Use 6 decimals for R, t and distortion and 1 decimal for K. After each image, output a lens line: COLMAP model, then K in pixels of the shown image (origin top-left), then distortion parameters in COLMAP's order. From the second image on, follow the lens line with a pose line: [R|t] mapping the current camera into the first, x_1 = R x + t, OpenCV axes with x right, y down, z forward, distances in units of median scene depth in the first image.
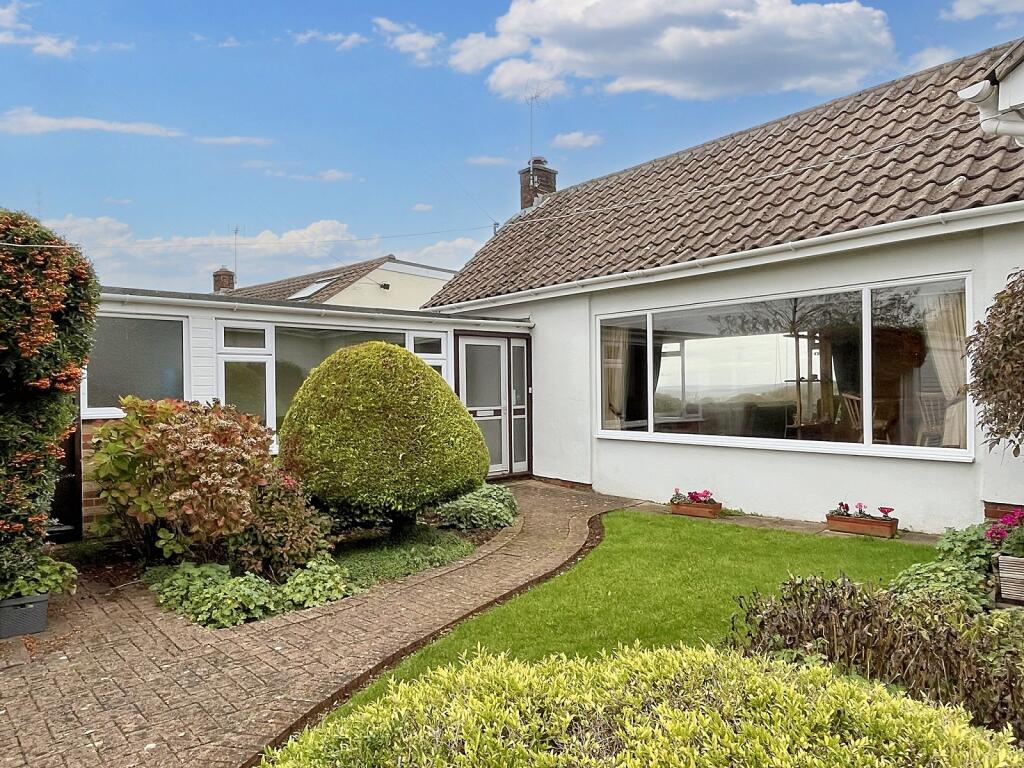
lens RADIAL K [[664.5, 0, 511.0], [0, 664.5, 389.5], [0, 0, 1]] dist [0.004574, 0.000588]
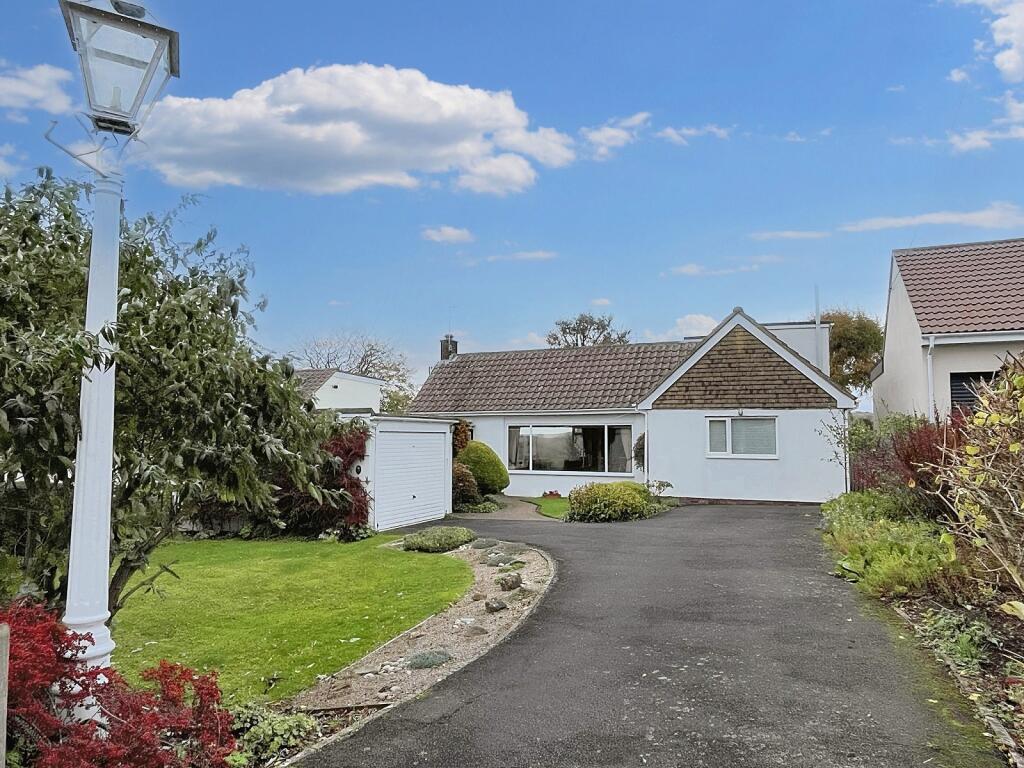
lens RADIAL K [[664.5, 0, 511.0], [0, 664.5, 389.5], [0, 0, 1]] dist [0.004574, 0.000588]
pose [[0.906755, 0.043421, 0.419416, -0.899224], [-0.011019, 0.996784, -0.079371, -0.041445], [-0.421513, 0.067349, 0.904318, -1.255275]]
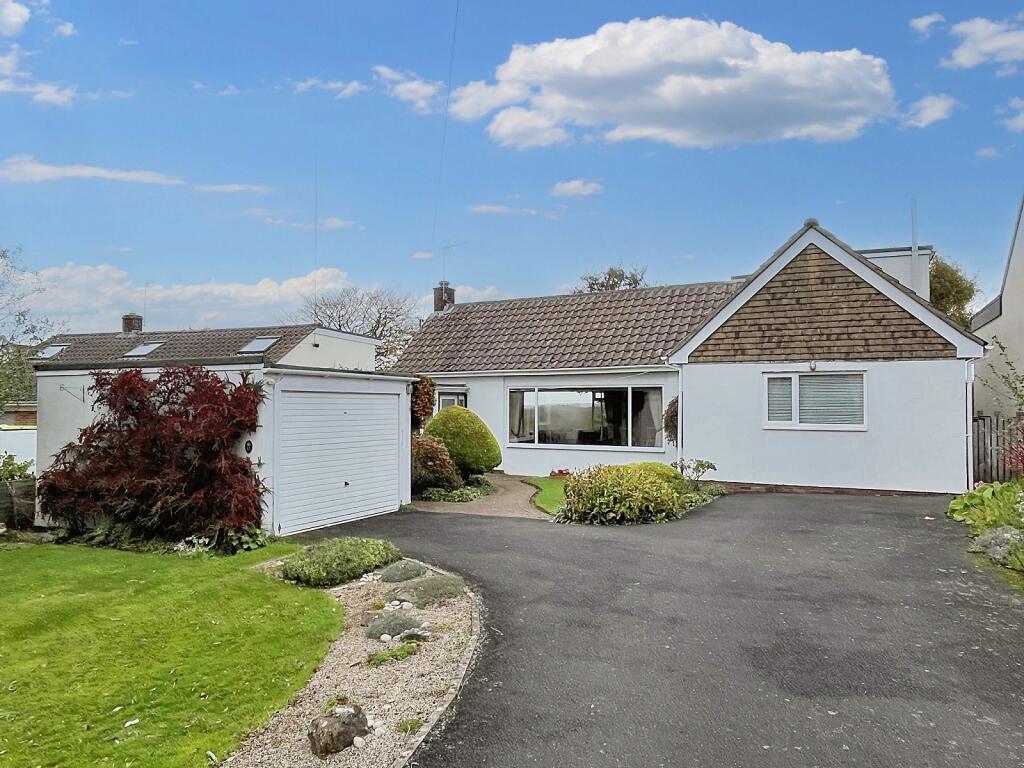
lens RADIAL K [[664.5, 0, 511.0], [0, 664.5, 389.5], [0, 0, 1]] dist [0.004574, 0.000588]
pose [[0.928741, 0.021976, 0.370078, -0.601860], [-0.010424, 0.999395, -0.033186, -0.034708], [-0.370583, 0.026964, 0.928408, -0.867868]]
